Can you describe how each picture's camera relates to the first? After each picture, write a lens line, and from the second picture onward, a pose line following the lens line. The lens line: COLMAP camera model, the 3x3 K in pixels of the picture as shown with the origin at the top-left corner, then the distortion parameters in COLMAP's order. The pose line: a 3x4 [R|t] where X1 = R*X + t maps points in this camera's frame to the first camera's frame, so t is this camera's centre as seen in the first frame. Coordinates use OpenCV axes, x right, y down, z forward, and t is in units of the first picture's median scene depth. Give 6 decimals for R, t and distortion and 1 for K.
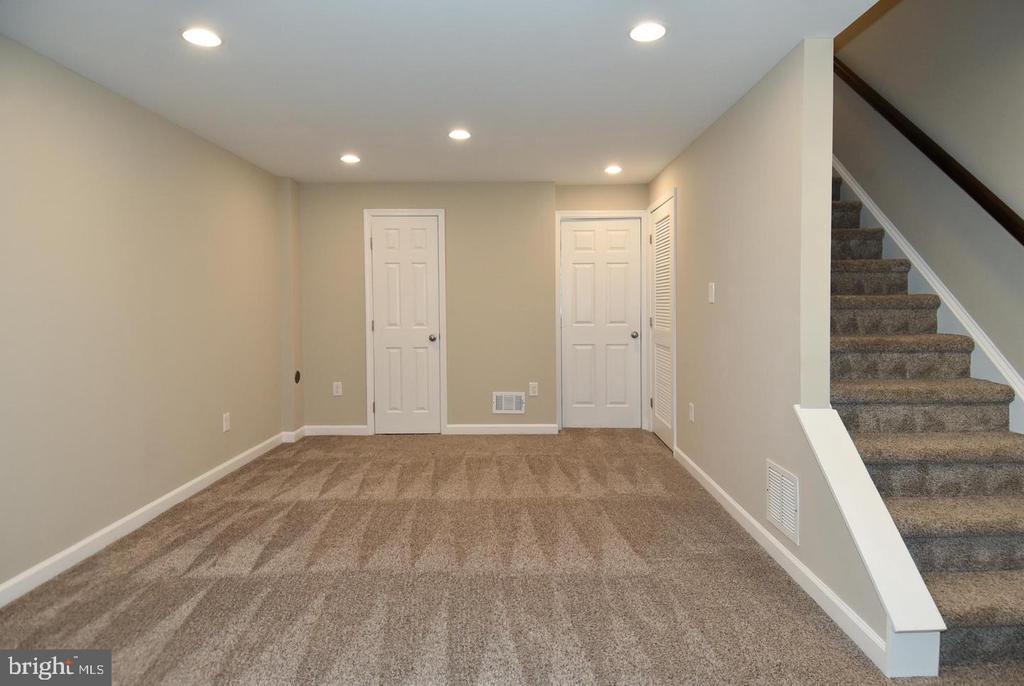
lens RADIAL K [[542.9, 0, 511.0], [0, 542.9, 324.0], [0, 0, 1]] dist [0.050623, -0.046614]
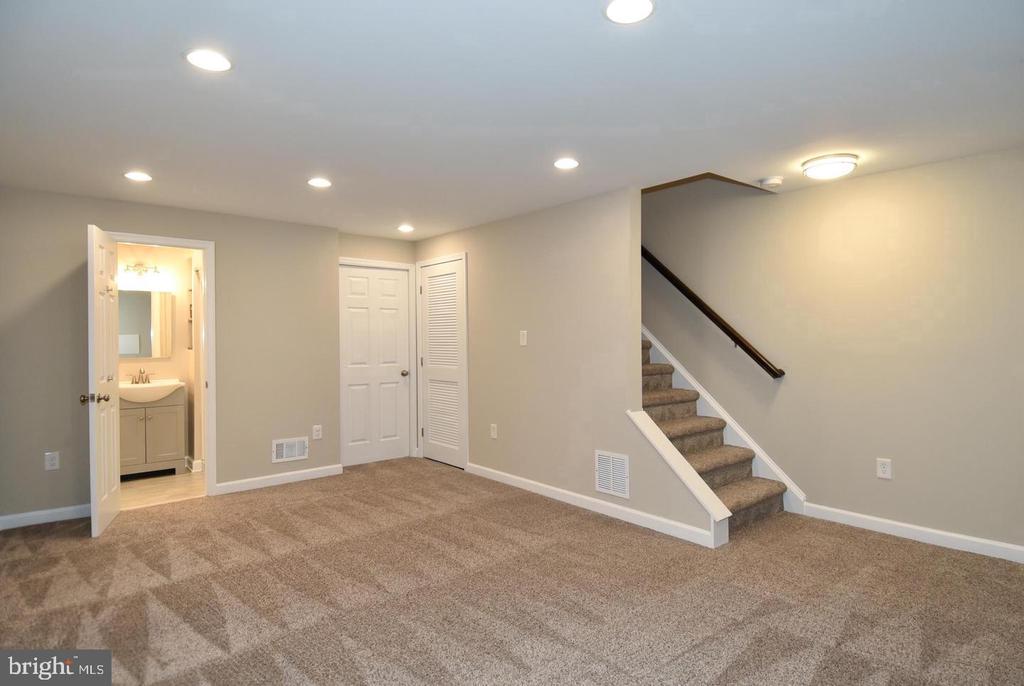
lens RADIAL K [[545.3, 0, 512.0], [0, 545.3, 343.0], [0, 0, 1]] dist [0.051032, -0.055017]
pose [[0.759197, -0.004059, 0.650848, -0.512621], [0.027231, 0.999303, -0.025531, -0.012052], [-0.650291, 0.037106, 0.758778, -0.000671]]
